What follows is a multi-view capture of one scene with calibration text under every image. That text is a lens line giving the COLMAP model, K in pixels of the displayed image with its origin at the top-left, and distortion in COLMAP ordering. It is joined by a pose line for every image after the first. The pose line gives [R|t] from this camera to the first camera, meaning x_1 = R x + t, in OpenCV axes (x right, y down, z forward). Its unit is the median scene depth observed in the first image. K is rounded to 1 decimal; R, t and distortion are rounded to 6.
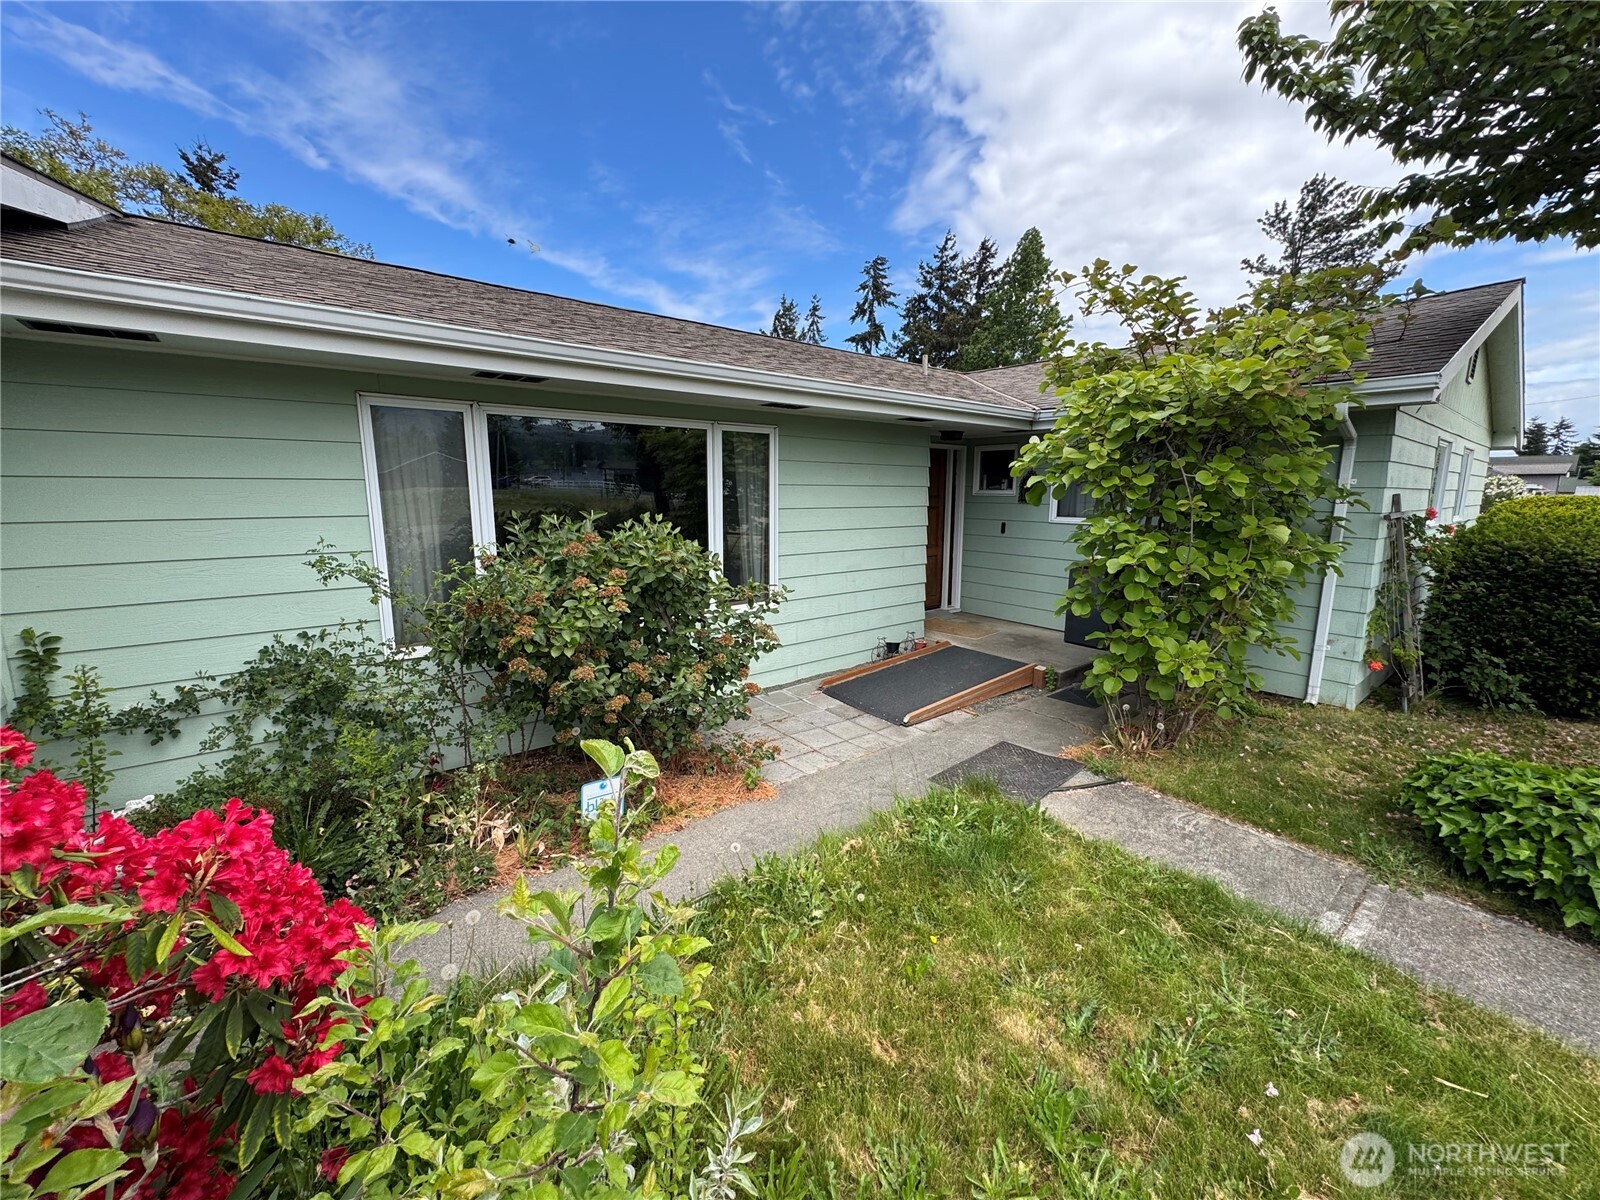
lens RADIAL K [[634.7, 0, 801.3], [0, 634.7, 601.6], [0, 0, 1]] dist [-0.006601, 0.000410]
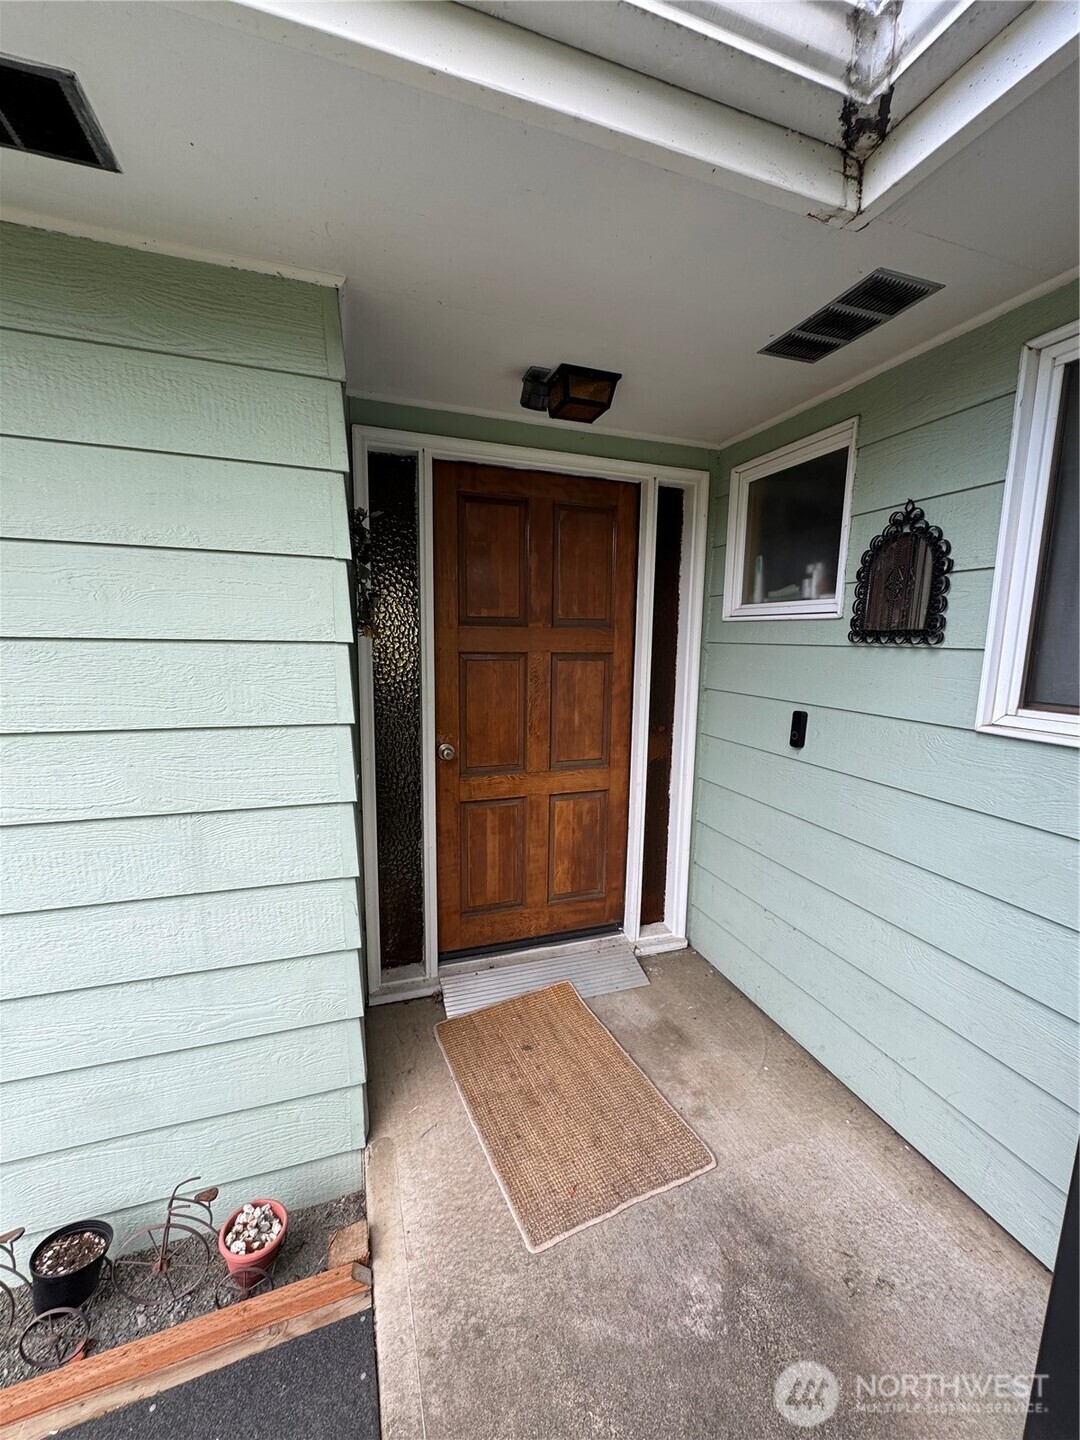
lens RADIAL K [[571.2, 0, 546.9], [0, 571.2, 718.3], [0, 0, 1]] dist [-0.006601, 0.000410]
pose [[0.942148, 0.064680, -0.328898, 0.295313], [-0.072977, 0.997250, -0.012931, -0.109336], [0.327157, 0.036185, 0.944277, 0.714551]]
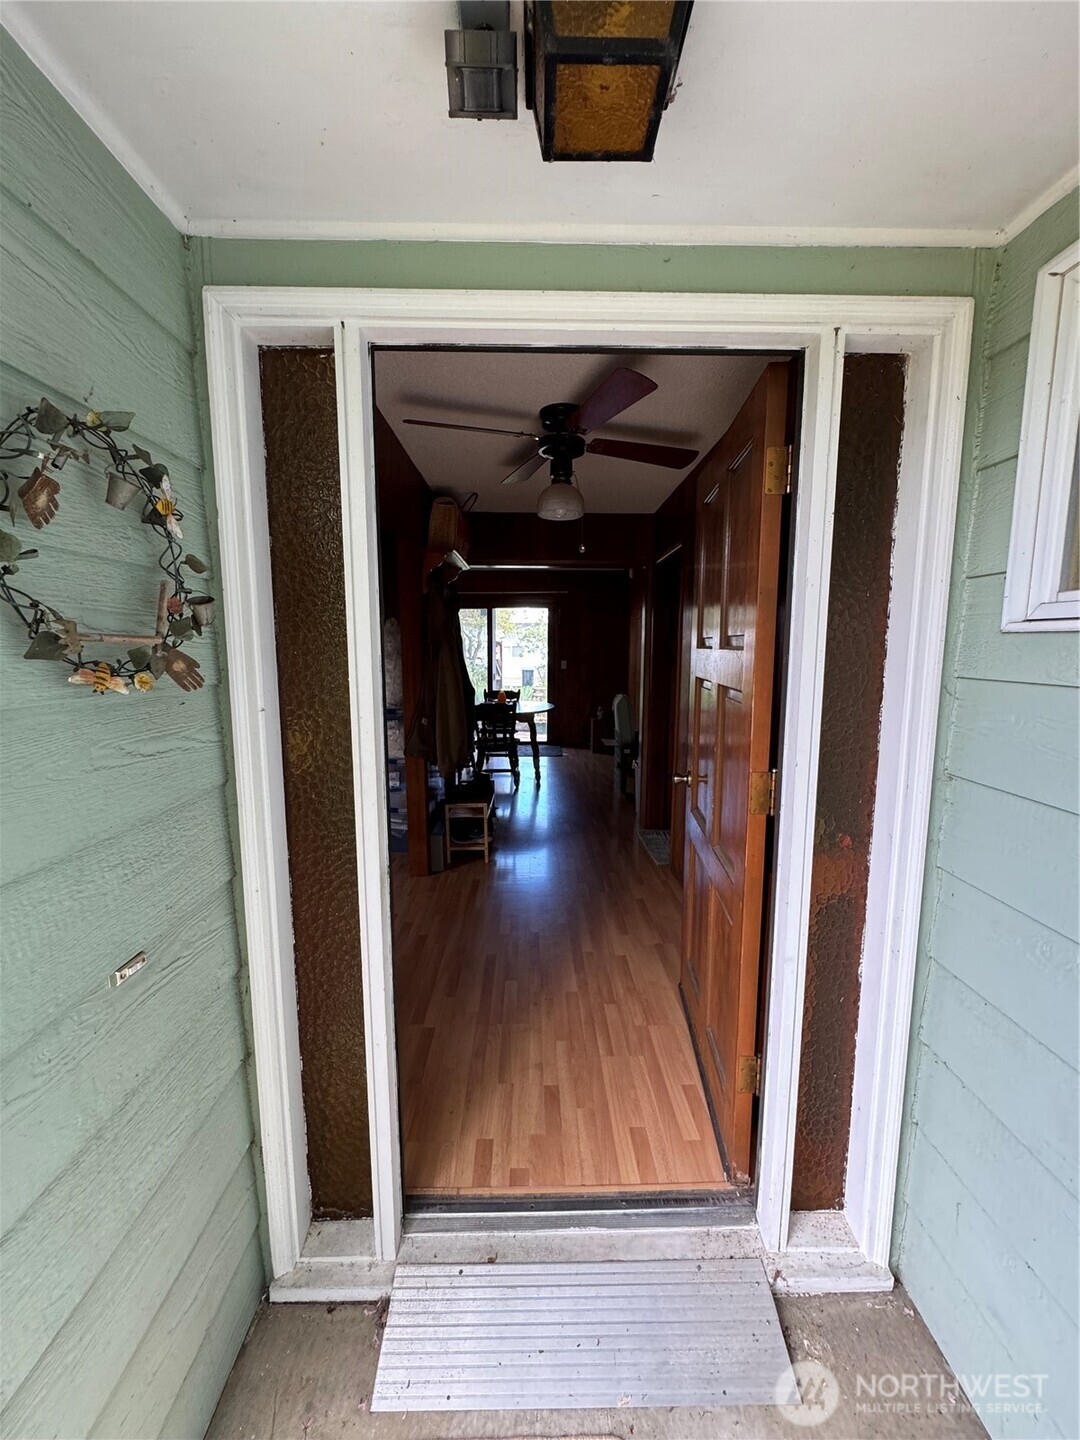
lens RADIAL K [[571.2, 0, 537.5], [0, 571.2, 722.5], [0, 0, 1]] dist [-0.006601, 0.000410]
pose [[0.787420, 0.080176, -0.611181, 0.277022], [-0.103425, 0.994633, -0.002770, -0.139759], [0.607679, 0.065393, 0.791486, 0.864592]]
